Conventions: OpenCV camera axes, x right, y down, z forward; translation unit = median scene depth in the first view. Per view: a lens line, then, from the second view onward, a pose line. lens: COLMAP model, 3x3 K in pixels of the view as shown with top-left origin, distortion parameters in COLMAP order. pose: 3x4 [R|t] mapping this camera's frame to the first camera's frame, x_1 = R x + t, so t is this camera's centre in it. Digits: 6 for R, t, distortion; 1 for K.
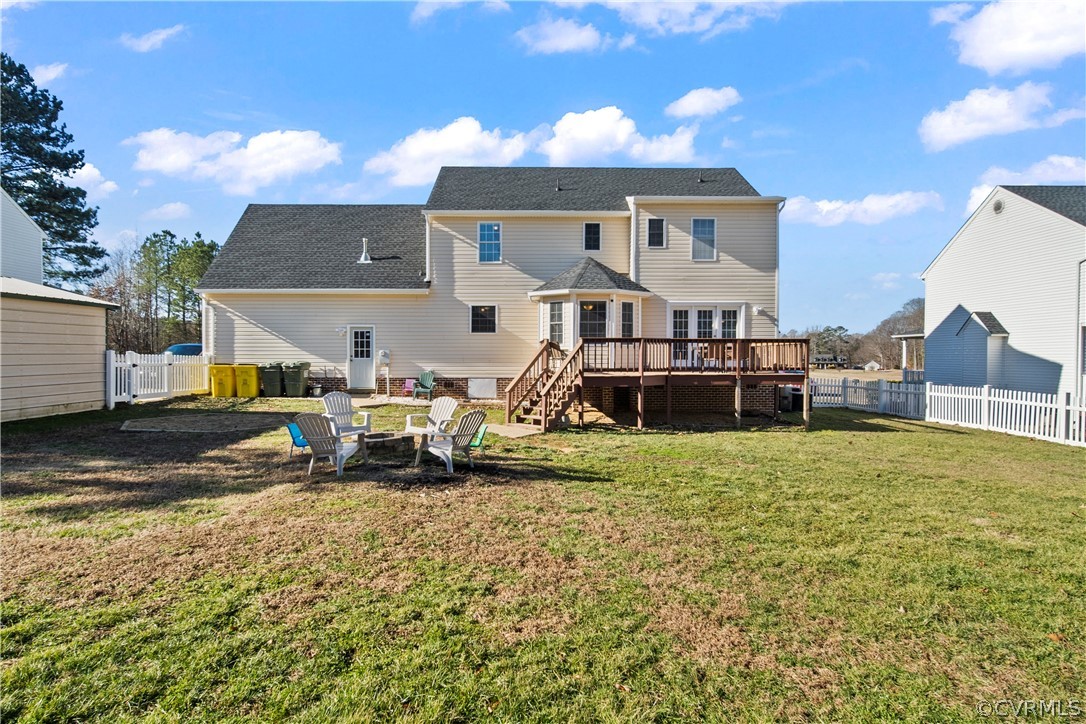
lens RADIAL K [[568.7, 0, 543.0], [0, 568.7, 362.0], [0, 0, 1]] dist [0.000456, 0.000404]
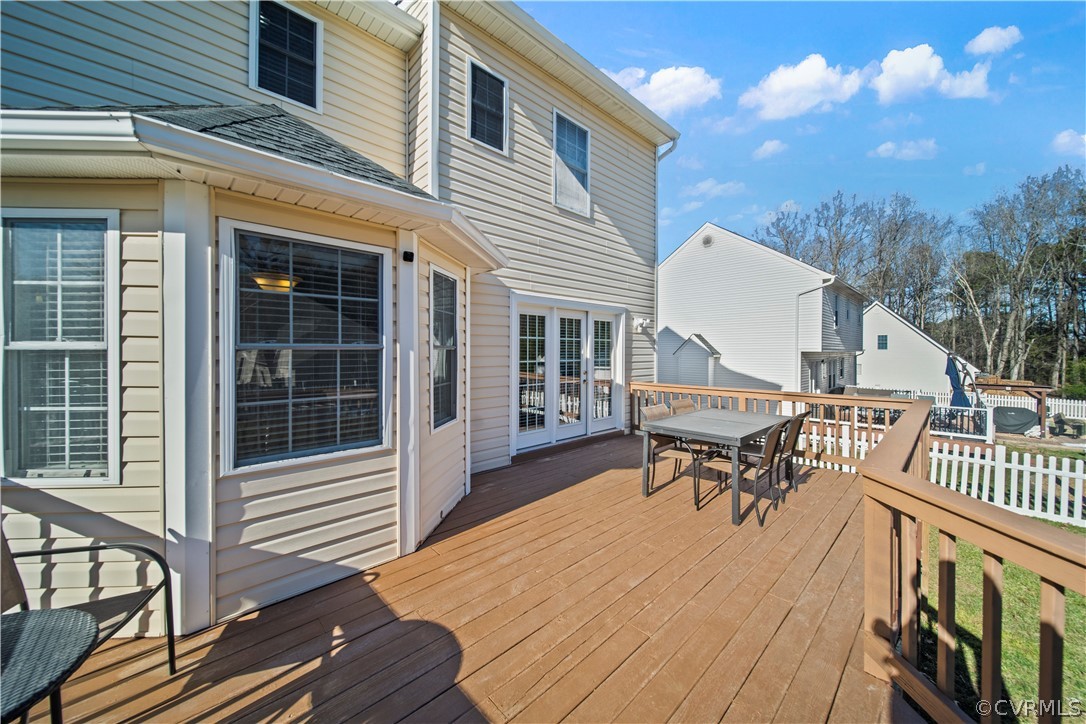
lens RADIAL K [[394.7, 0, 545.3], [0, 394.7, 353.7], [0, 0, 1]] dist [-0.000033, 0.000008]
pose [[0.749326, -0.001039, 0.662201, 0.051330], [0.009241, 0.999918, -0.008889, -0.059517], [-0.662137, 0.012780, 0.749274, 0.771544]]
